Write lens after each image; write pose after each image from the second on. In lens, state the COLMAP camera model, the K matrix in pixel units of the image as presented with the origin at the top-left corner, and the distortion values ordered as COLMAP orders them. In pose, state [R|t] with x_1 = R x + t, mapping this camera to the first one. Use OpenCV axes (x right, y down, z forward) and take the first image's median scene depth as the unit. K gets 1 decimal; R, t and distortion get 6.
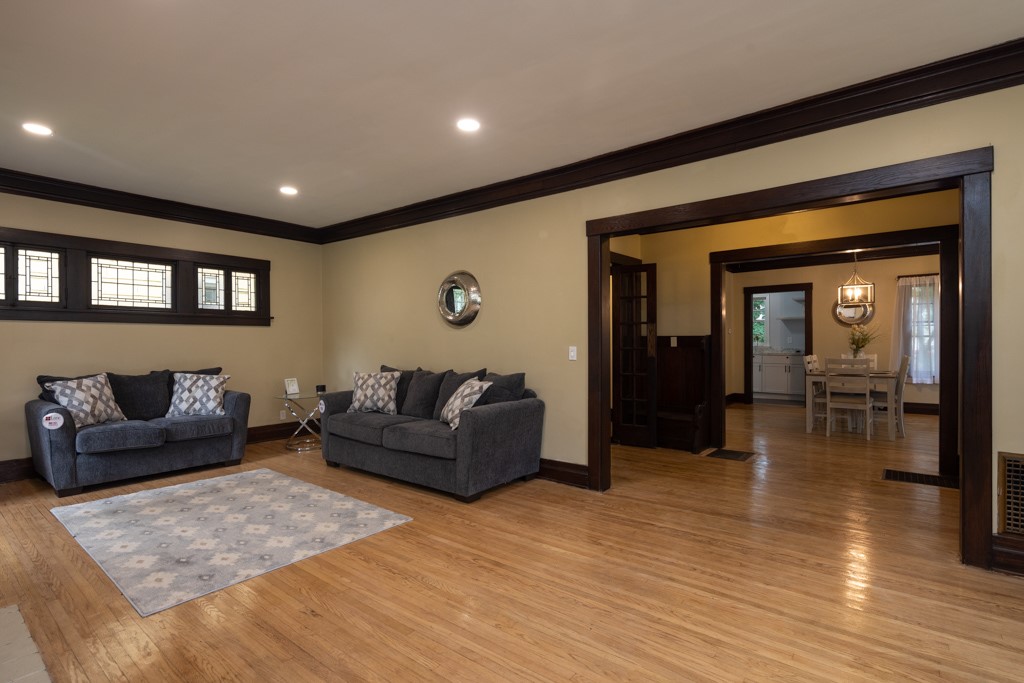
lens RADIAL K [[492.7, 0, 512.6], [0, 492.7, 342.9], [0, 0, 1]] dist [0.004580, -0.004485]
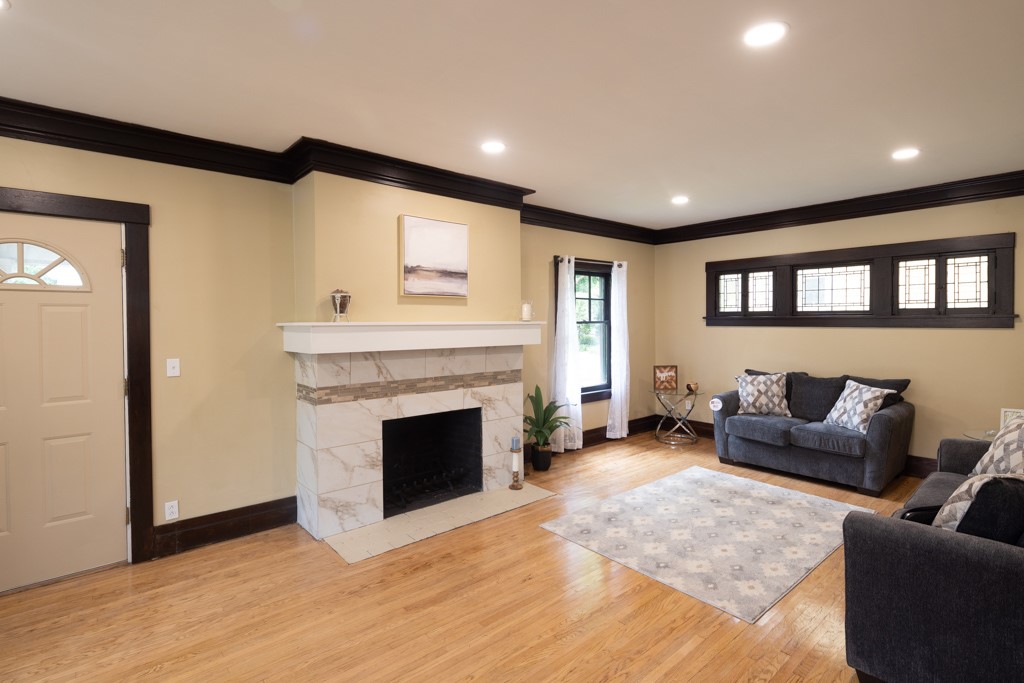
lens RADIAL K [[492.7, 0, 505.6], [0, 492.7, 326.5], [0, 0, 1]] dist [0.004580, -0.004485]
pose [[-0.196564, 0.015810, -0.980363, 0.492729], [0.004181, 0.999874, 0.015286, -0.076457], [0.980482, -0.001094, -0.196606, 0.683567]]
